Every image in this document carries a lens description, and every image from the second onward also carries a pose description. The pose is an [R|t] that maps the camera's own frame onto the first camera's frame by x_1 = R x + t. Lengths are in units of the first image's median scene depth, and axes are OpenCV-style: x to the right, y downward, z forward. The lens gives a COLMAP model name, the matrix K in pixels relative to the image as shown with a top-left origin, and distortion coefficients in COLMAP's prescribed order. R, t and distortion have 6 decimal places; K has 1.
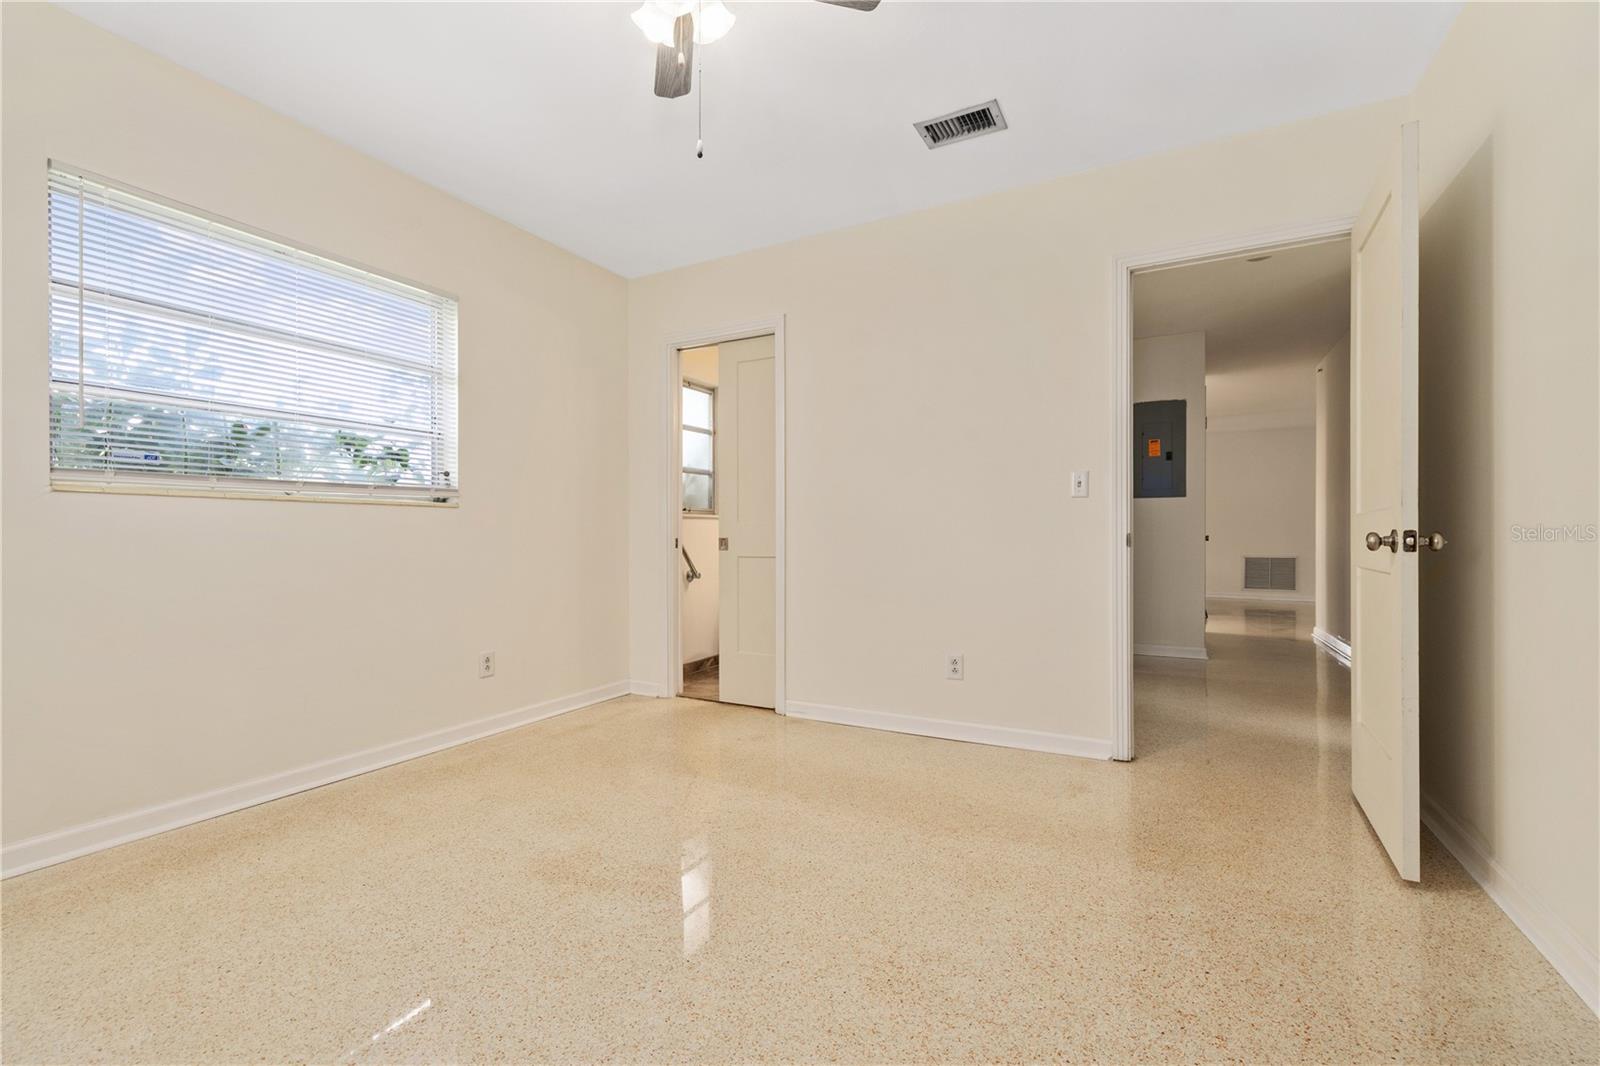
lens RADIAL K [[670.2, 0, 786.9], [0, 670.2, 534.0], [0, 0, 1]] dist [-0.001180, -0.000242]
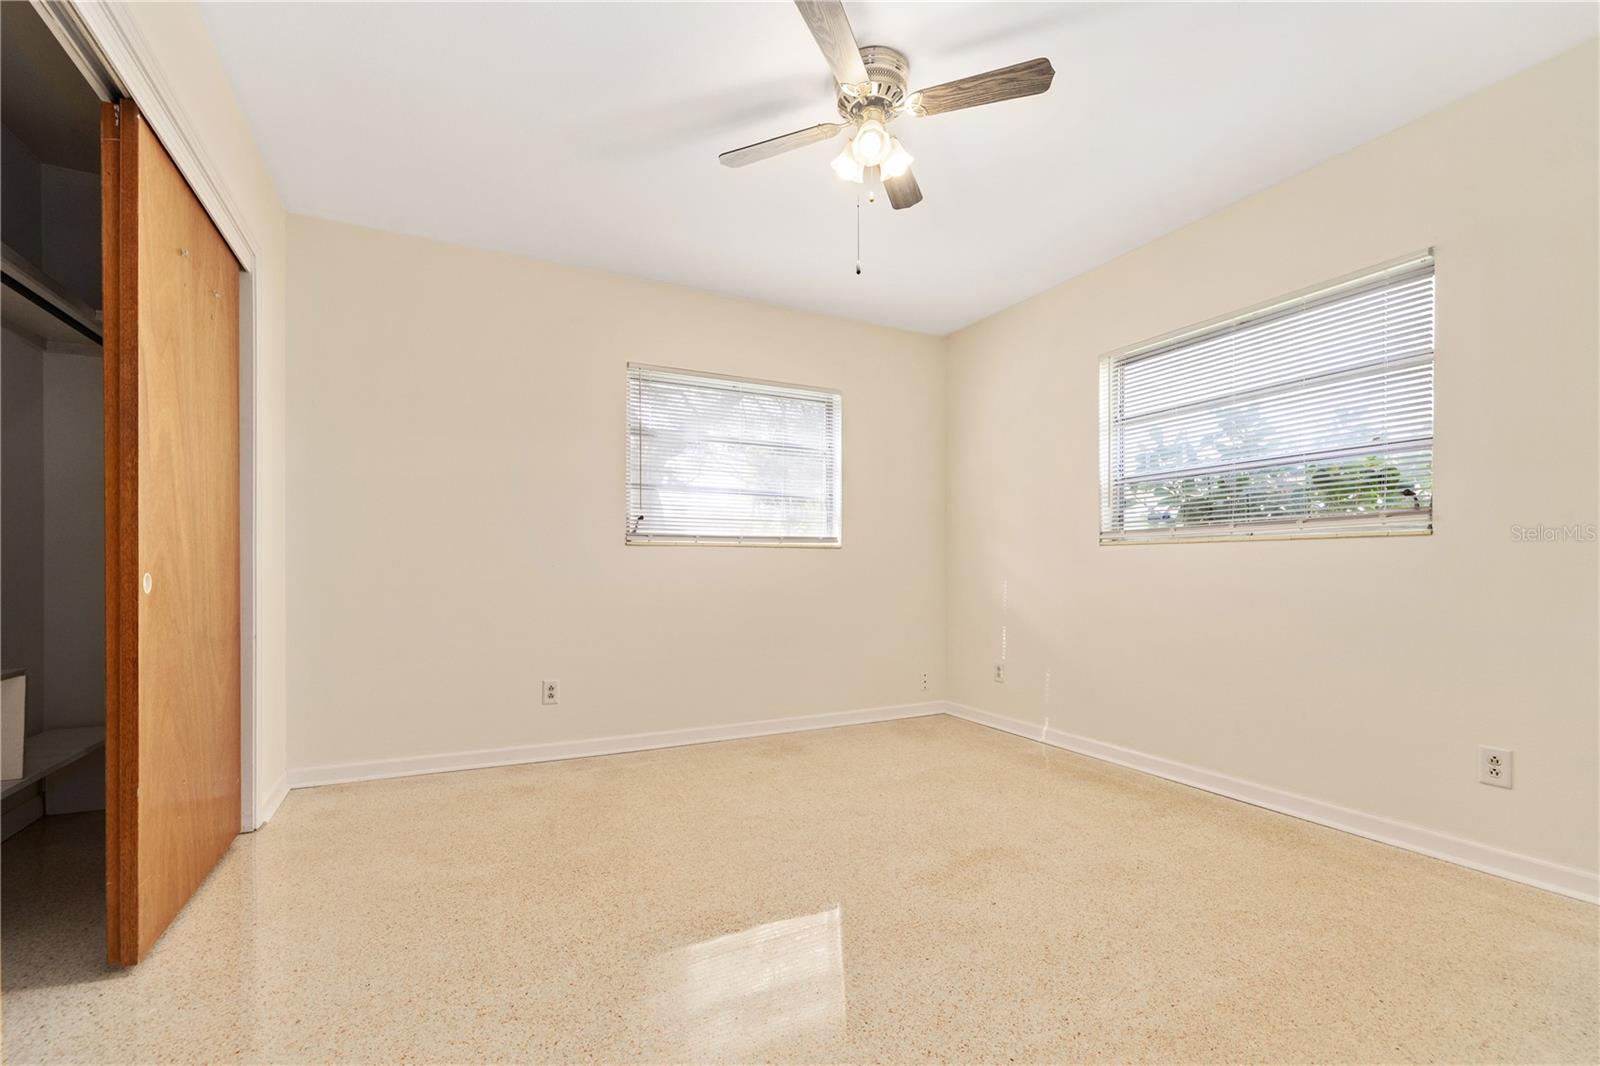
lens RADIAL K [[670.2, 0, 786.9], [0, 670.2, 534.0], [0, 0, 1]] dist [-0.001180, -0.000242]
pose [[-0.551633, -0.041616, -0.833048, 0.710207], [-0.000700, 0.998777, -0.049432, -0.005207], [0.834087, -0.026686, -0.550987, 1.100213]]
